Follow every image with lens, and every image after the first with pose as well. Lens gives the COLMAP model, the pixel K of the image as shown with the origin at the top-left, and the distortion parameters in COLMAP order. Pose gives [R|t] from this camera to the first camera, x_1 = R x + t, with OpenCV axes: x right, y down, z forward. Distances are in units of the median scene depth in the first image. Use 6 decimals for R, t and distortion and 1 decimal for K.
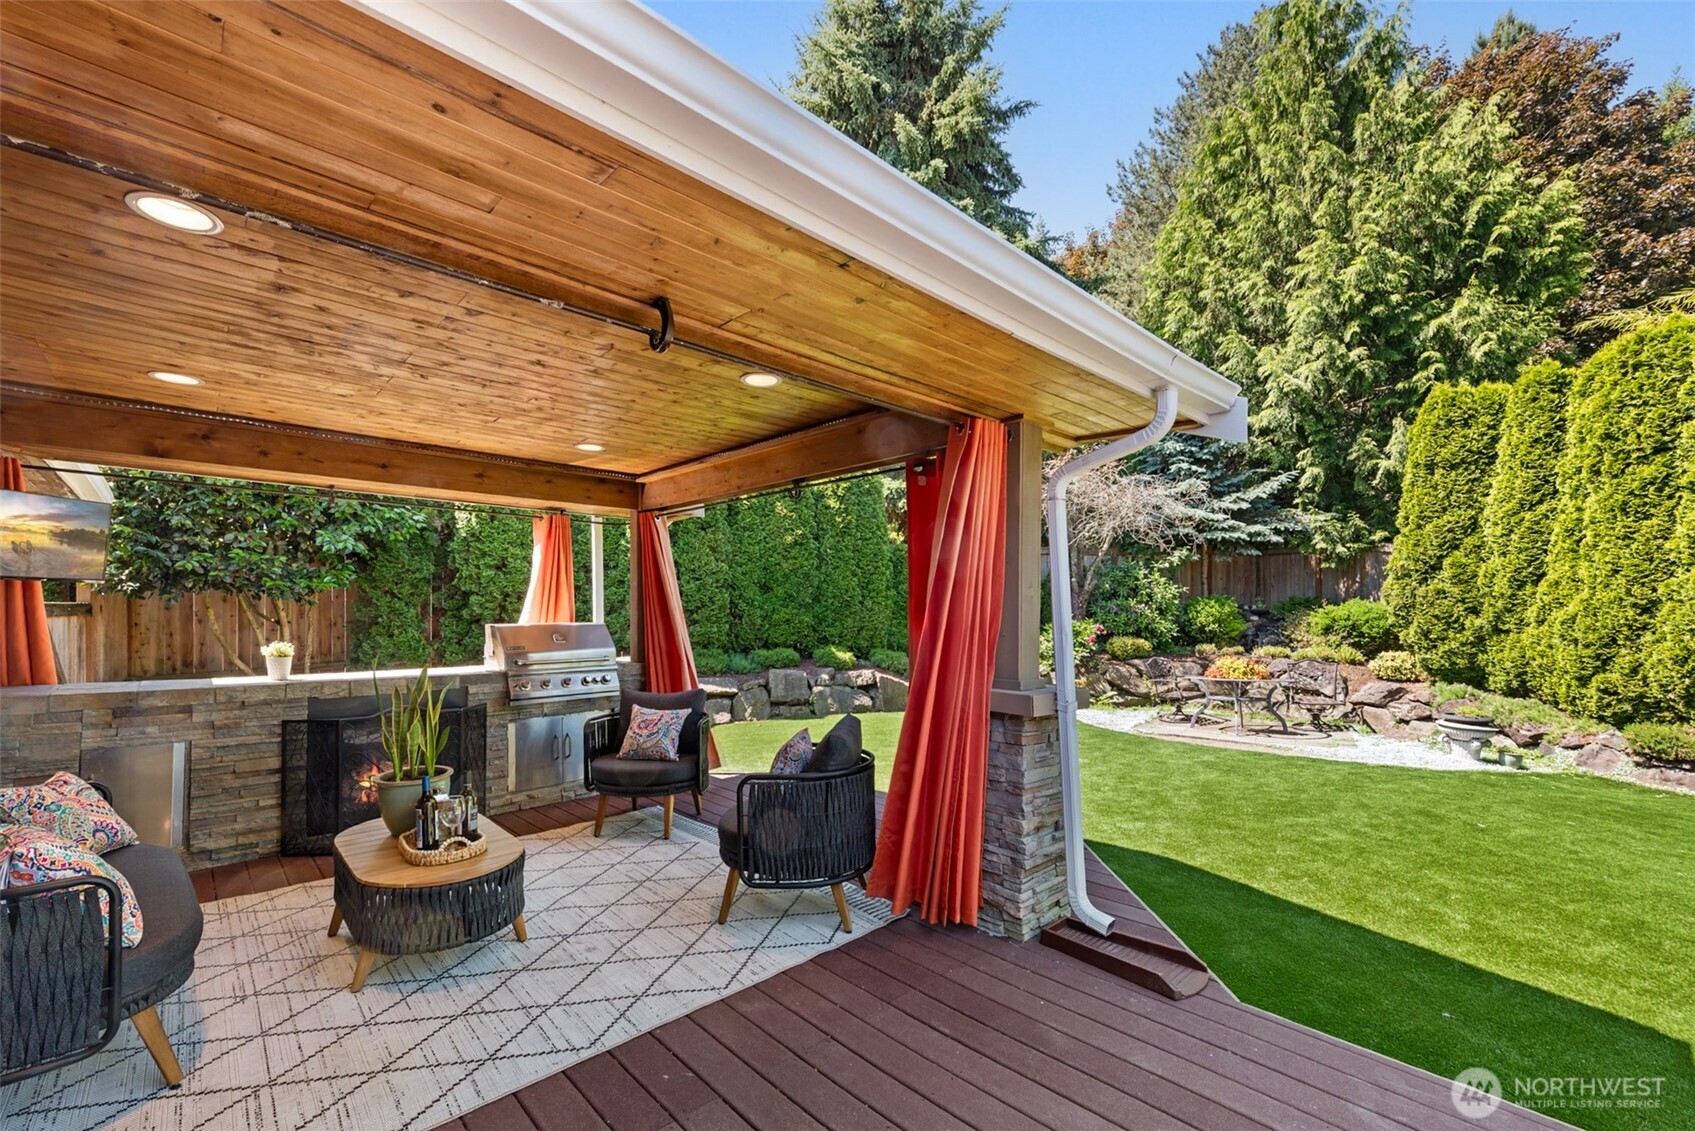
lens RADIAL K [[695.6, 0, 827.2], [0, 695.6, 603.5], [0, 0, 1]] dist [0.013030, -0.000015]
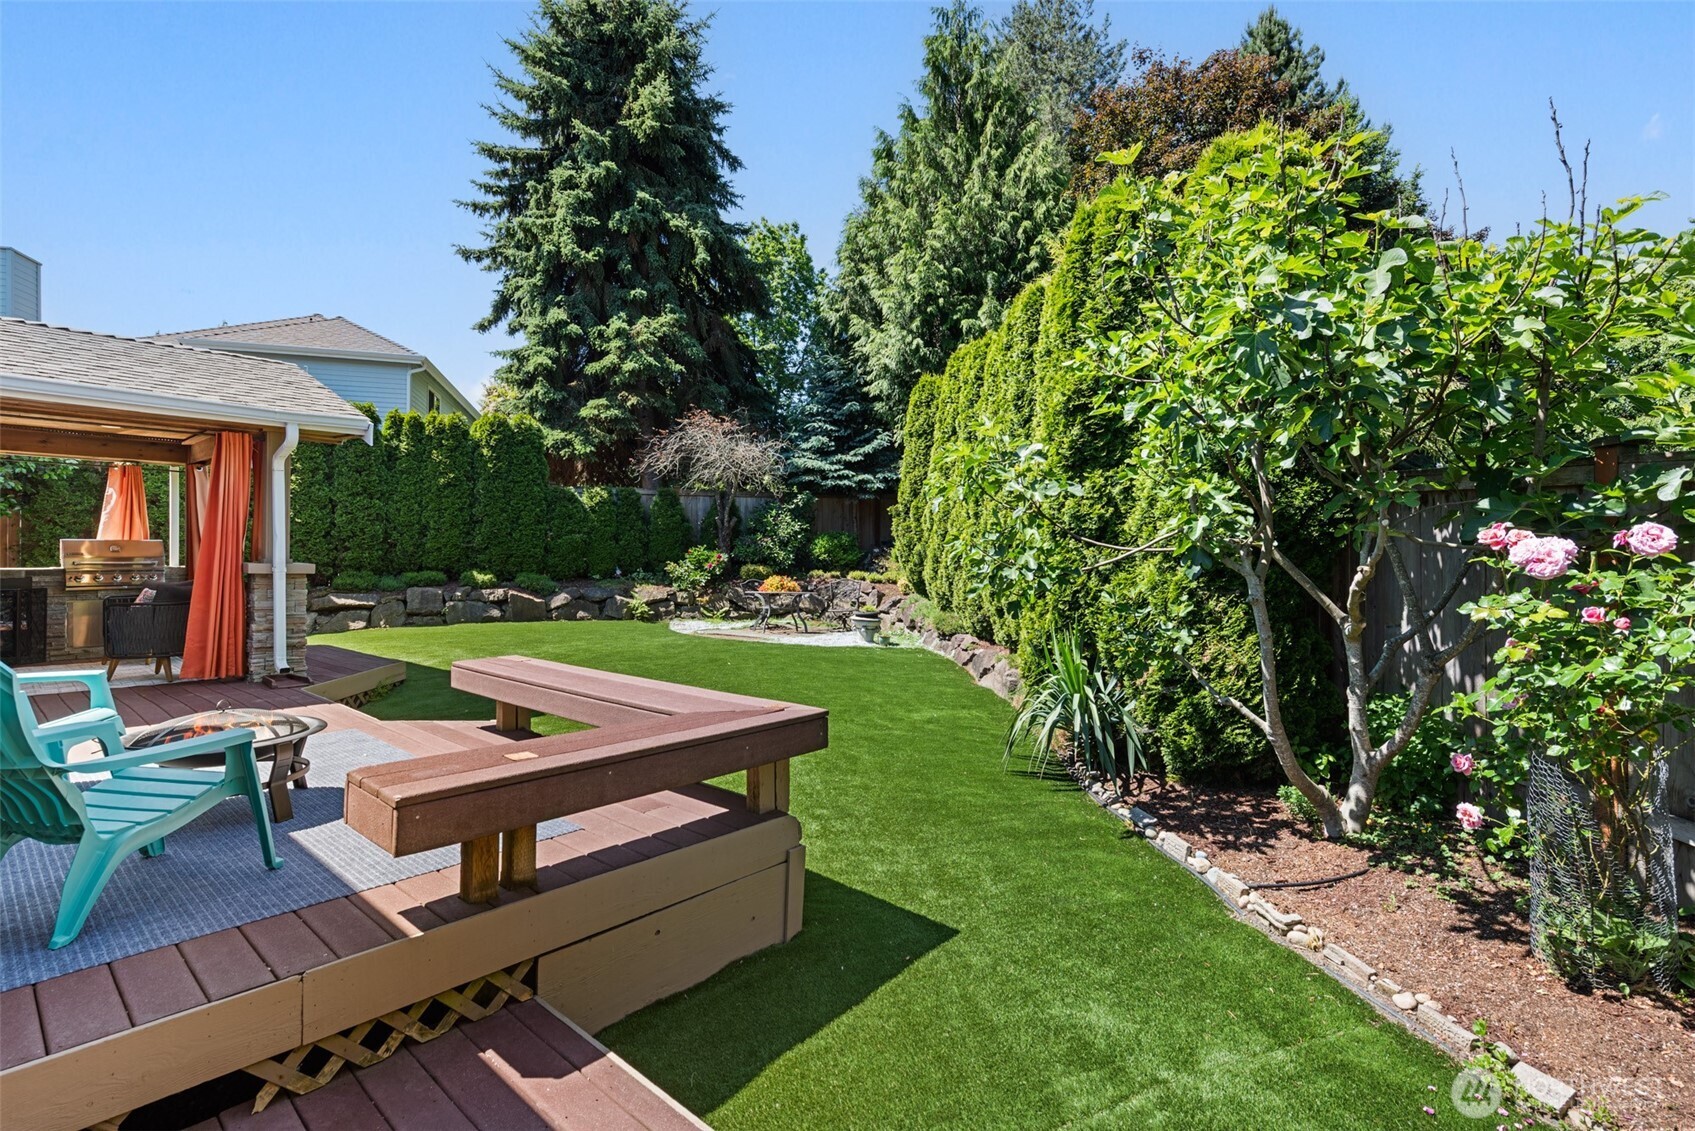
lens RADIAL K [[777.9, 0, 851.4], [0, 777.9, 554.5], [0, 0, 1]] dist [0.001379, 0.000152]
pose [[0.993936, 0.002440, 0.109929, 0.818061], [-0.003085, 0.999979, 0.005697, 0.039848], [-0.109913, -0.006002, 0.993923, -0.682561]]
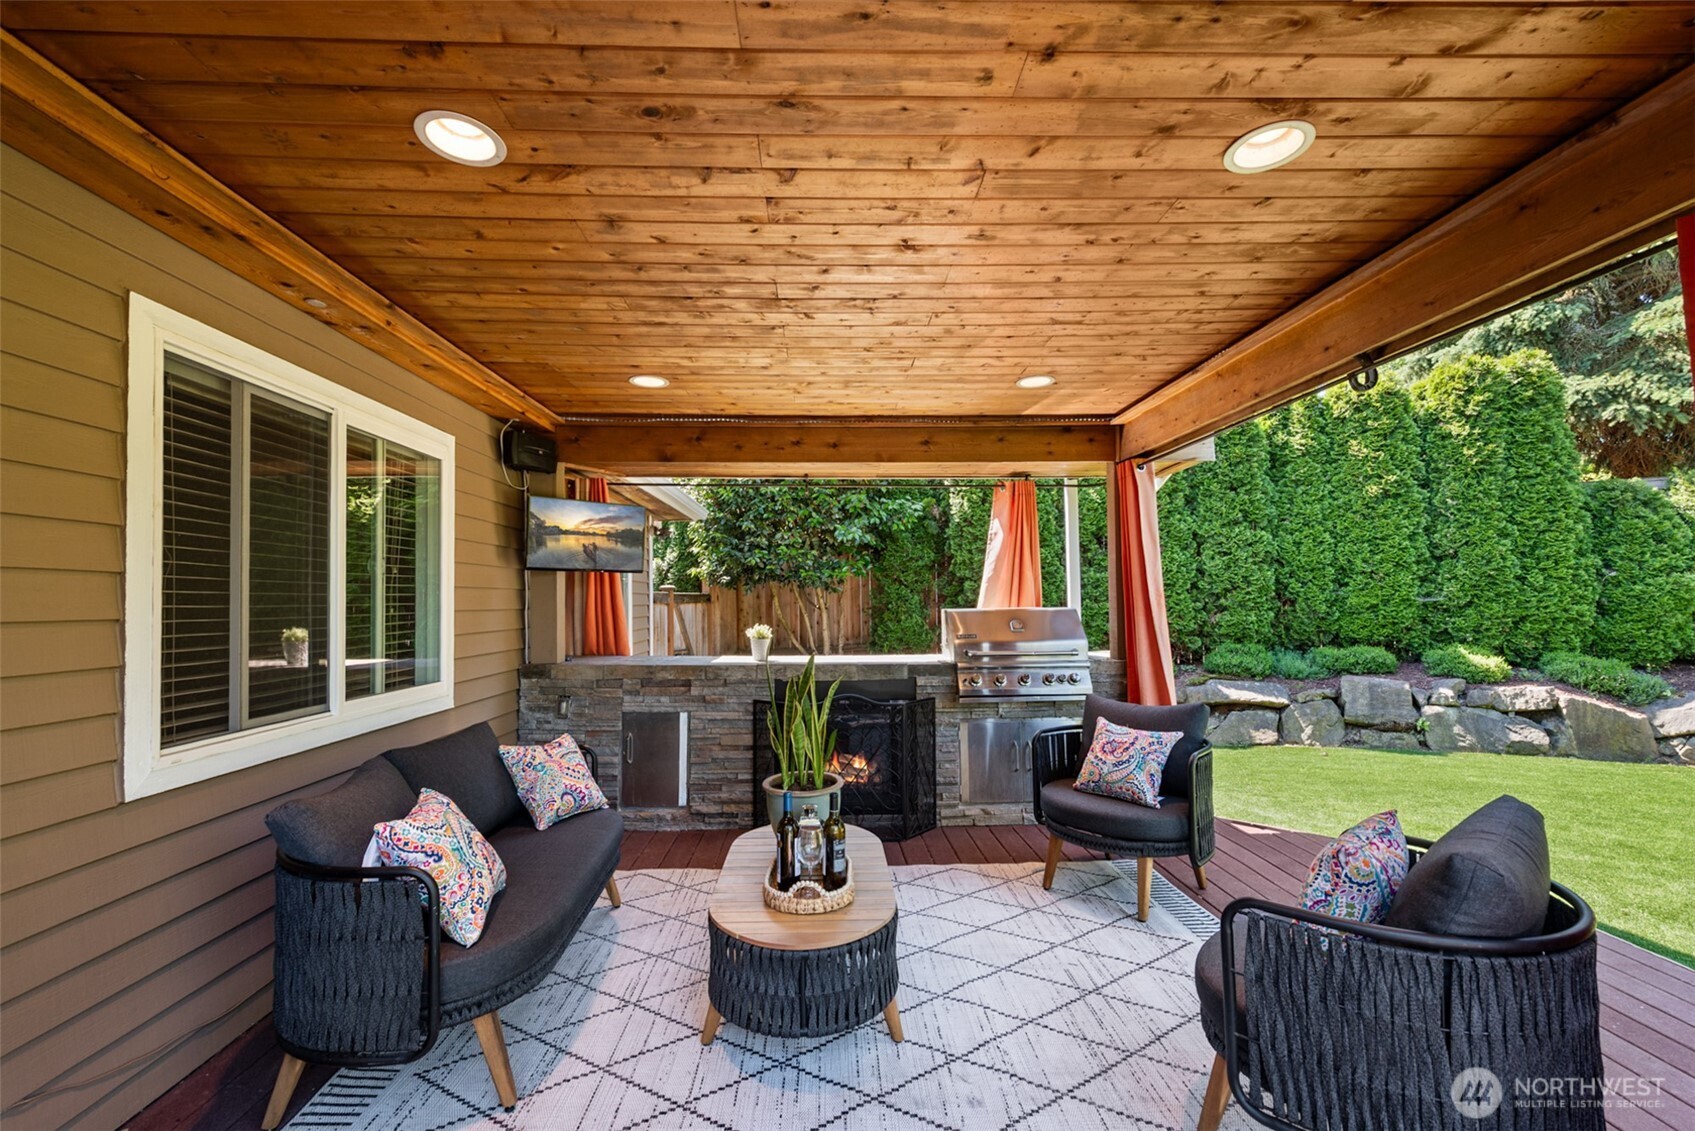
lens RADIAL K [[692.8, 0, 843.6], [0, 692.8, 589.5], [0, 0, 1]] dist [0.018056, -0.008483]
pose [[0.754640, -0.017930, -0.655894, 0.002711], [0.015422, 0.999835, -0.009589, 0.009244], [0.655958, -0.002879, 0.754792, 0.198339]]
